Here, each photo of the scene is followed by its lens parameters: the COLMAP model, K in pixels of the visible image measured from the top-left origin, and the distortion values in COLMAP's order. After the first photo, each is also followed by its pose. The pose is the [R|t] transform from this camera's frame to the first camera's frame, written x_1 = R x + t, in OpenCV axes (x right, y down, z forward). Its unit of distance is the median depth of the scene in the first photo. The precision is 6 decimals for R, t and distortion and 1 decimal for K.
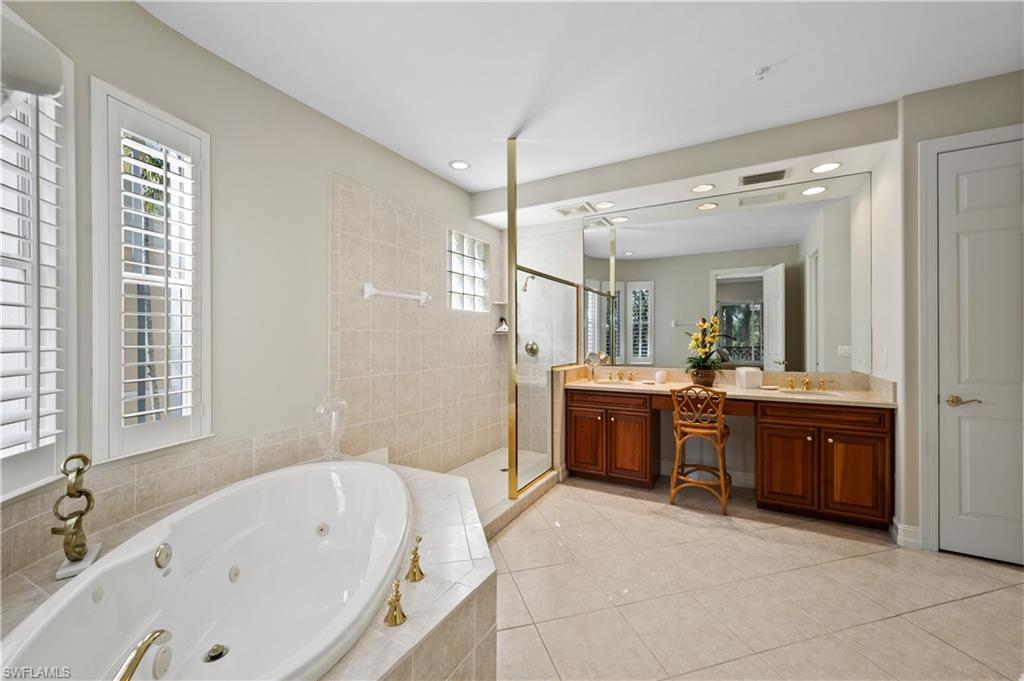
lens RADIAL K [[412.3, 0, 512.3], [0, 412.3, 338.8], [0, 0, 1]] dist [0.003574, 0.000013]
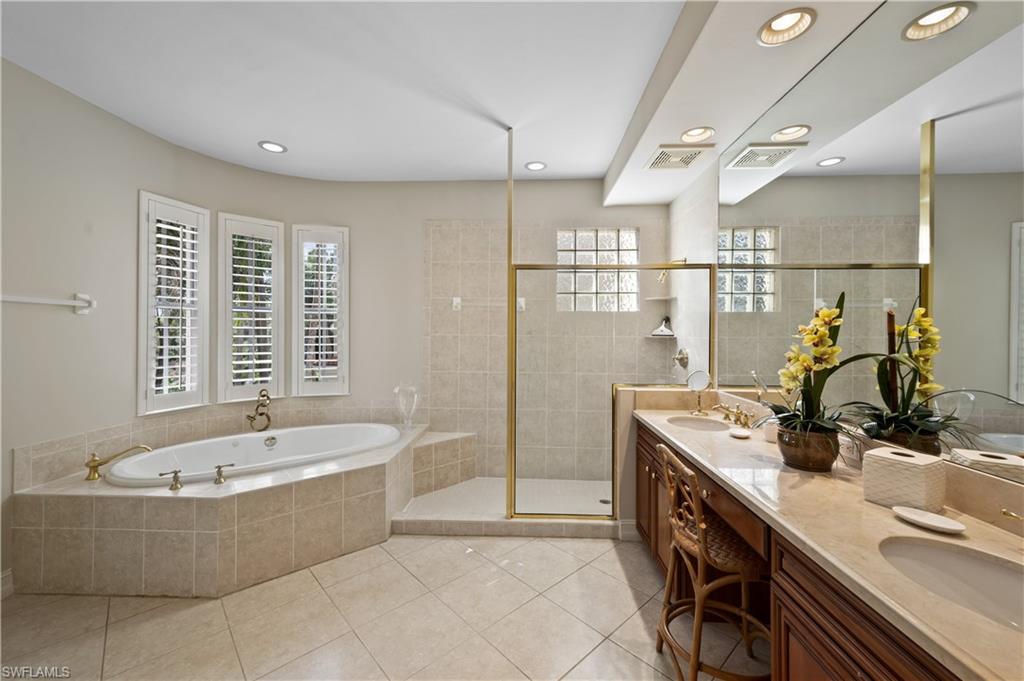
lens RADIAL K [[412.3, 0, 512.0], [0, 412.3, 333.7], [0, 0, 1]] dist [0.003574, 0.000013]
pose [[0.434676, 0.005375, -0.900571, 0.831064], [-0.007842, 0.999967, 0.002183, -0.027727], [0.900553, 0.006114, 0.434704, 0.595200]]
